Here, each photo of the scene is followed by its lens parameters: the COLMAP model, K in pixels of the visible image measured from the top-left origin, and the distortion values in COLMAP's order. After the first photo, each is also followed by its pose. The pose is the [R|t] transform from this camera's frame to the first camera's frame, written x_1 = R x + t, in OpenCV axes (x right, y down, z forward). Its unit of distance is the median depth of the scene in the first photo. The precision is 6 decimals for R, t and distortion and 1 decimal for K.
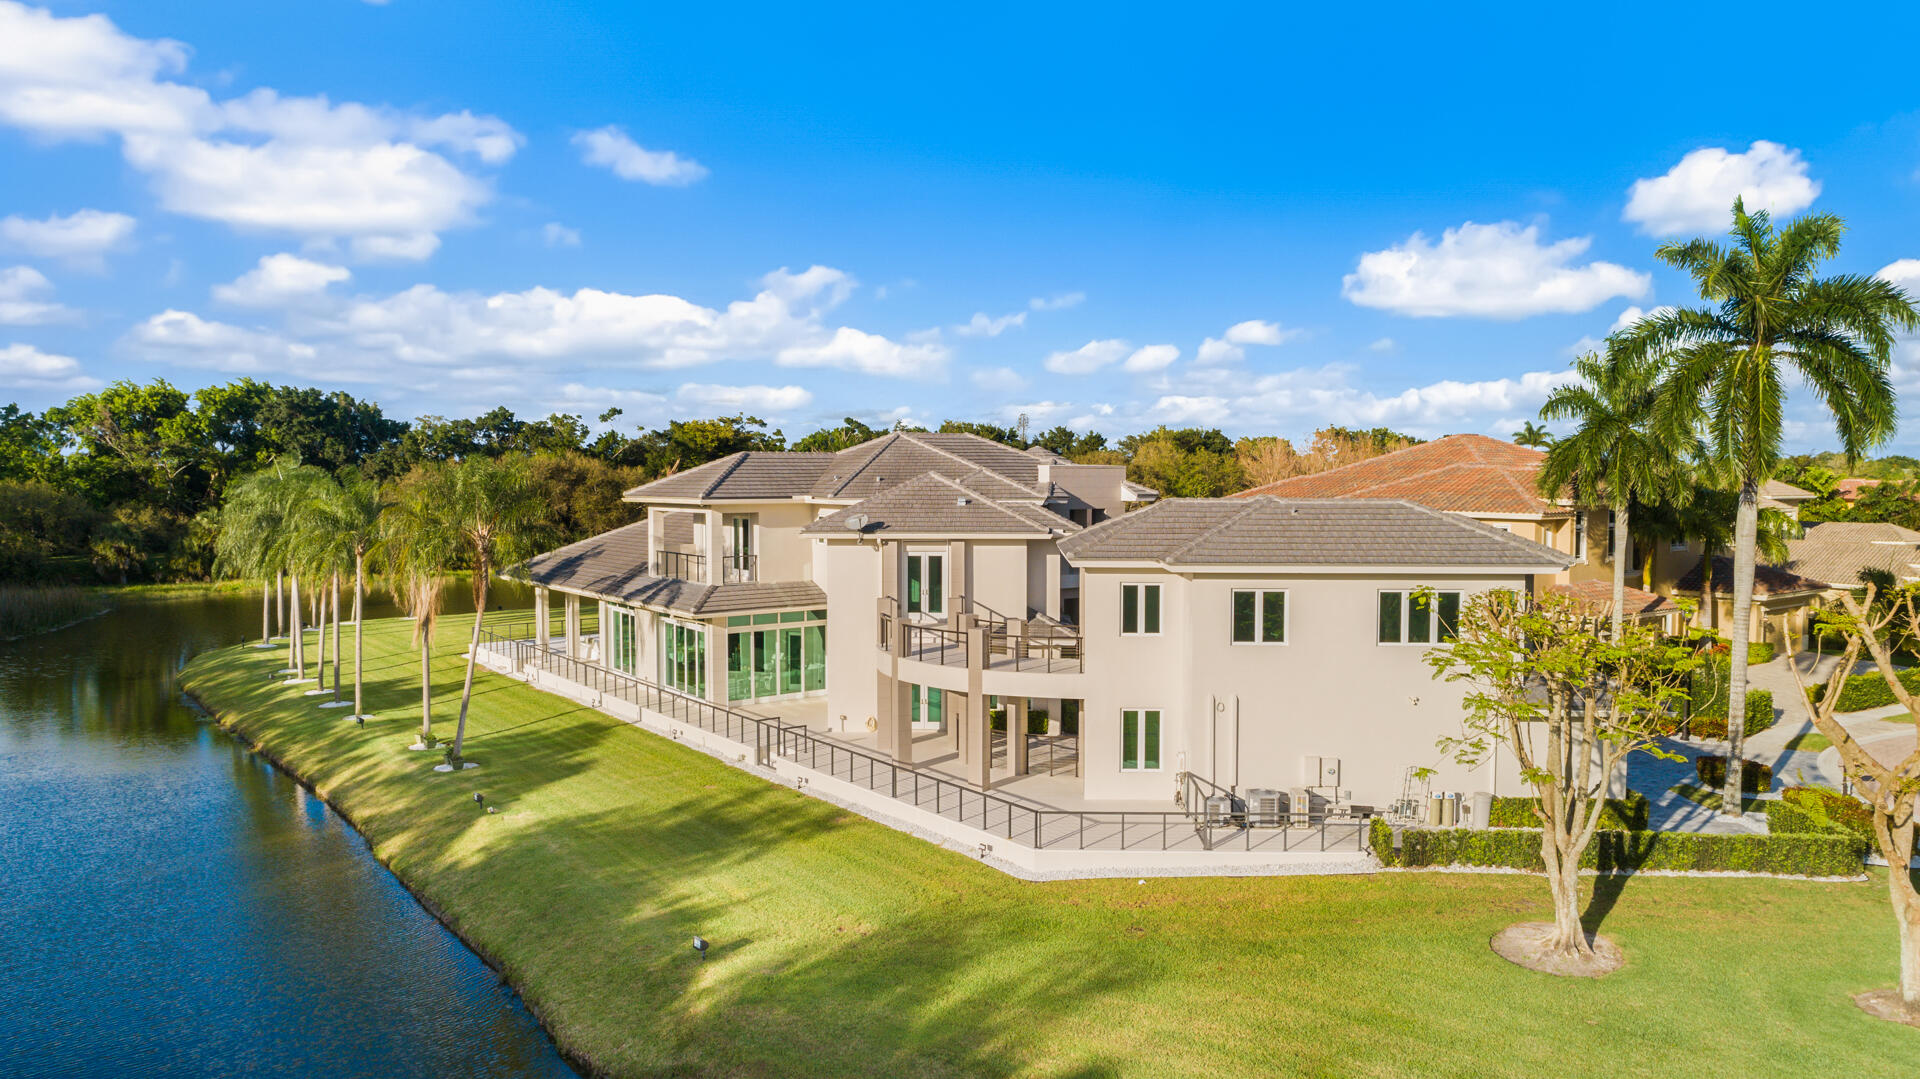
lens RADIAL K [[1321.6, 0, 945.9], [0, 1321.6, 537.1], [0, 0, 1]] dist [-0.015107, -0.002143]
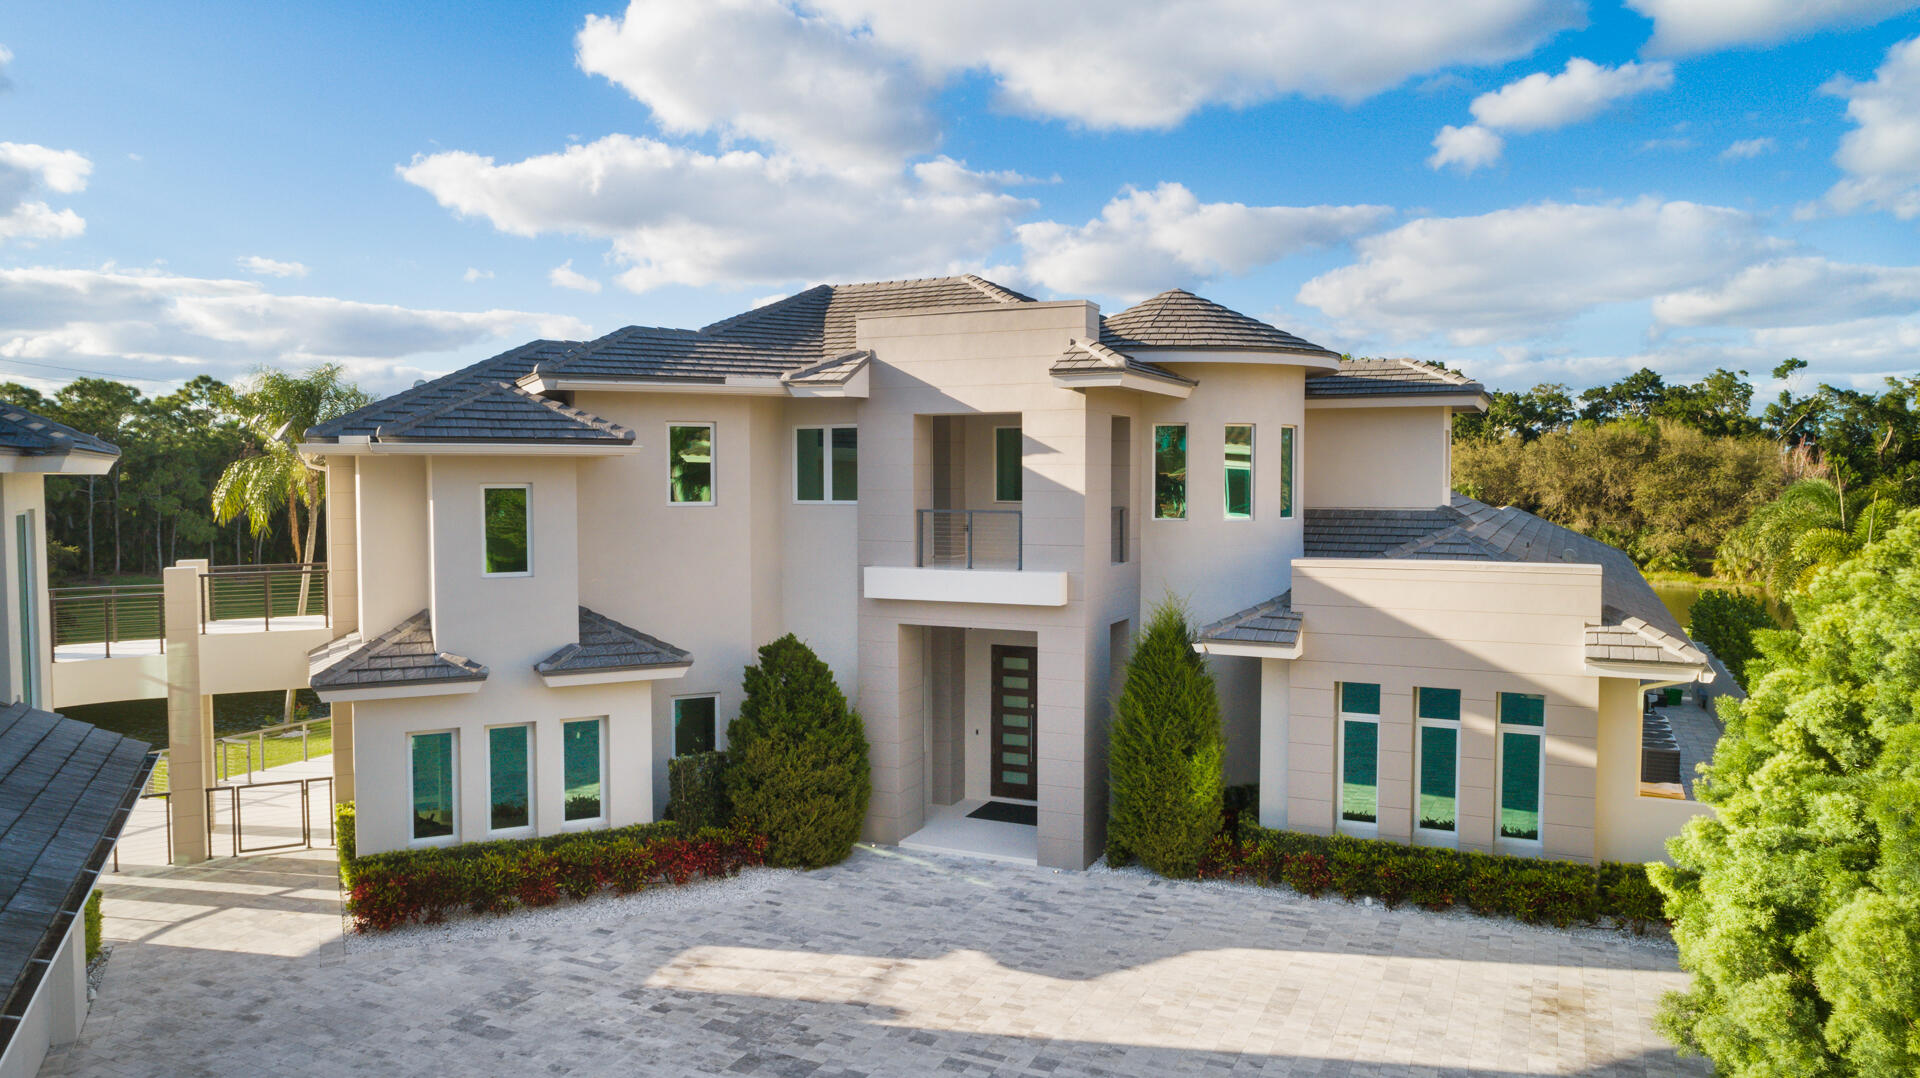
lens RADIAL K [[1321.6, 0, 945.9], [0, 1321.6, 536.6], [0, 0, 1]] dist [-0.015107, -0.002143]
pose [[0.479495, 0.045990, -0.876339, 0.702644], [-0.049582, 0.998450, 0.025269, 0.011344], [0.876143, 0.031334, 0.481032, 1.191043]]
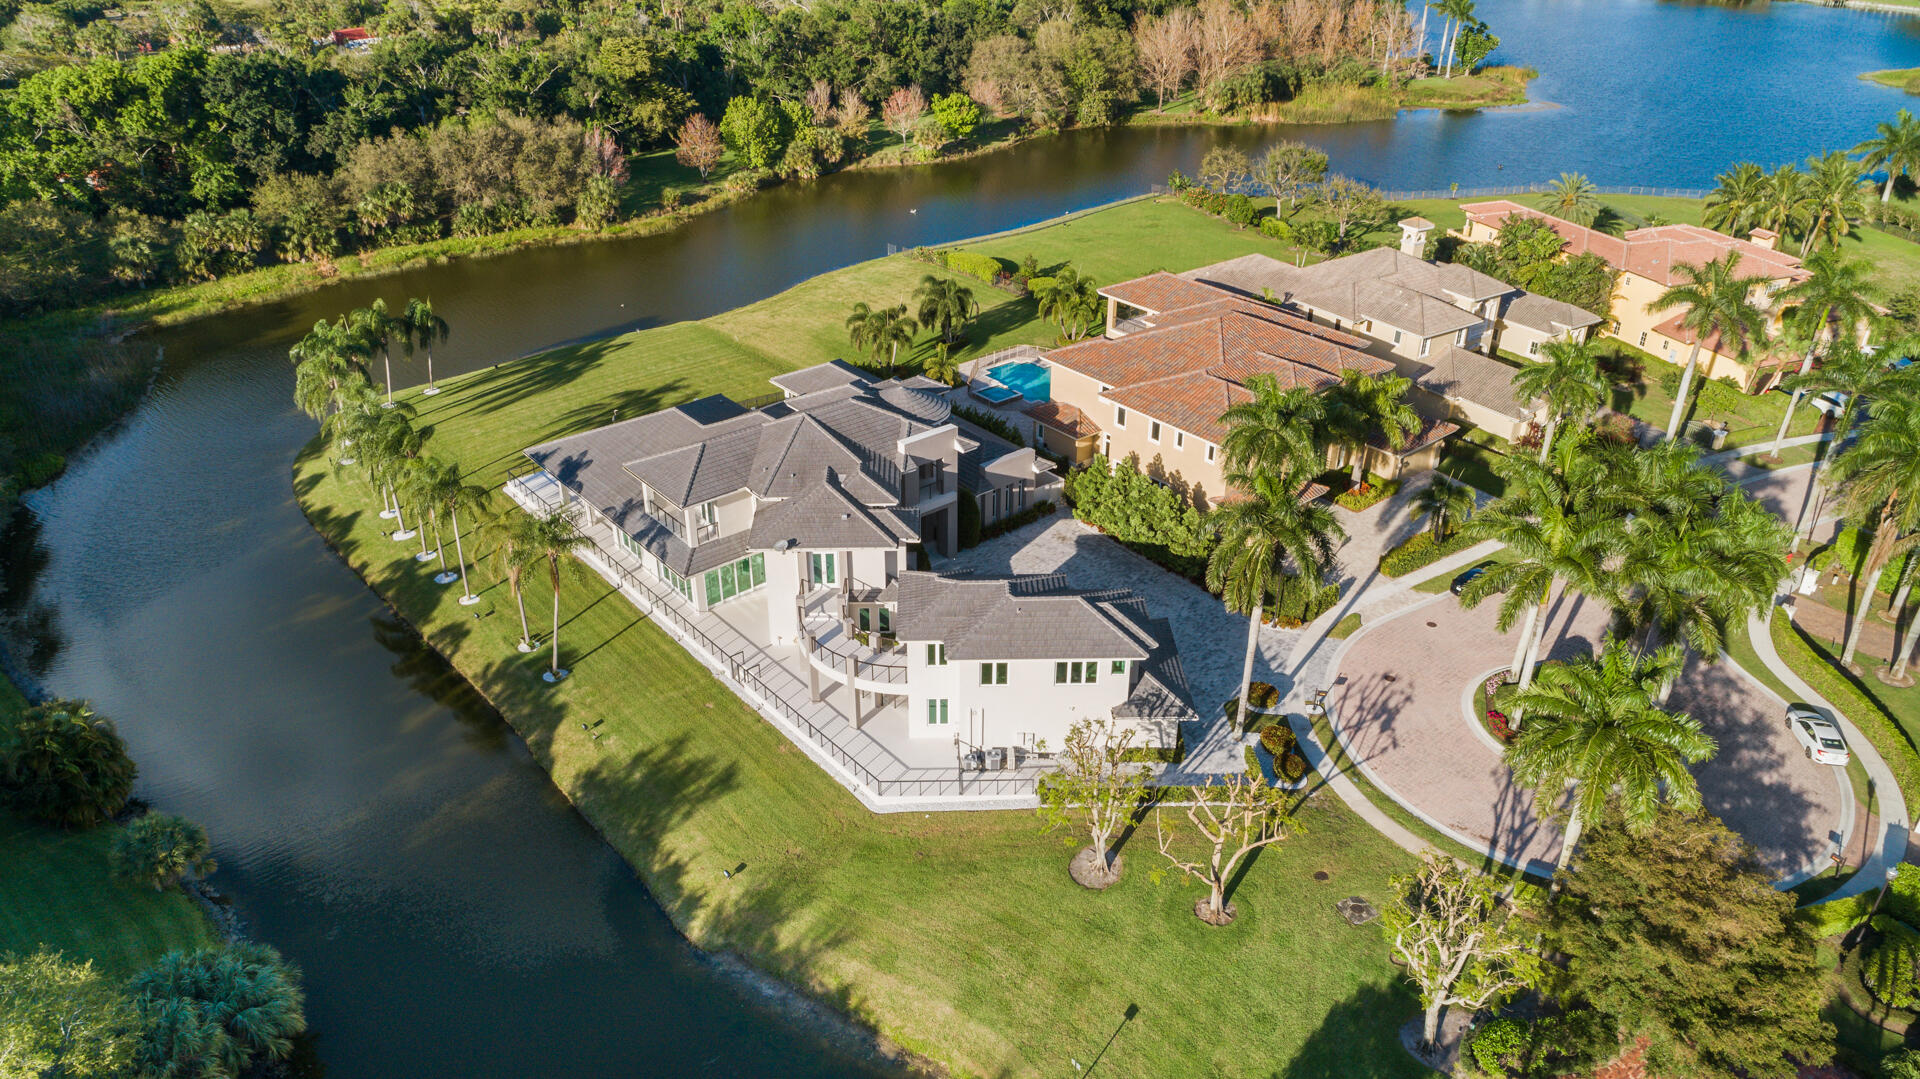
lens RADIAL K [[1313.5, 0, 960.0], [0, 1313.5, 539.5], [0, 0, 1]] dist [-0.014151, 0.002268]
pose [[0.997767, -0.023159, 0.062652, 0.065765], [-0.006590, 0.899260, 0.437365, -0.907864], [-0.066469, -0.436801, 0.897099, -0.609166]]
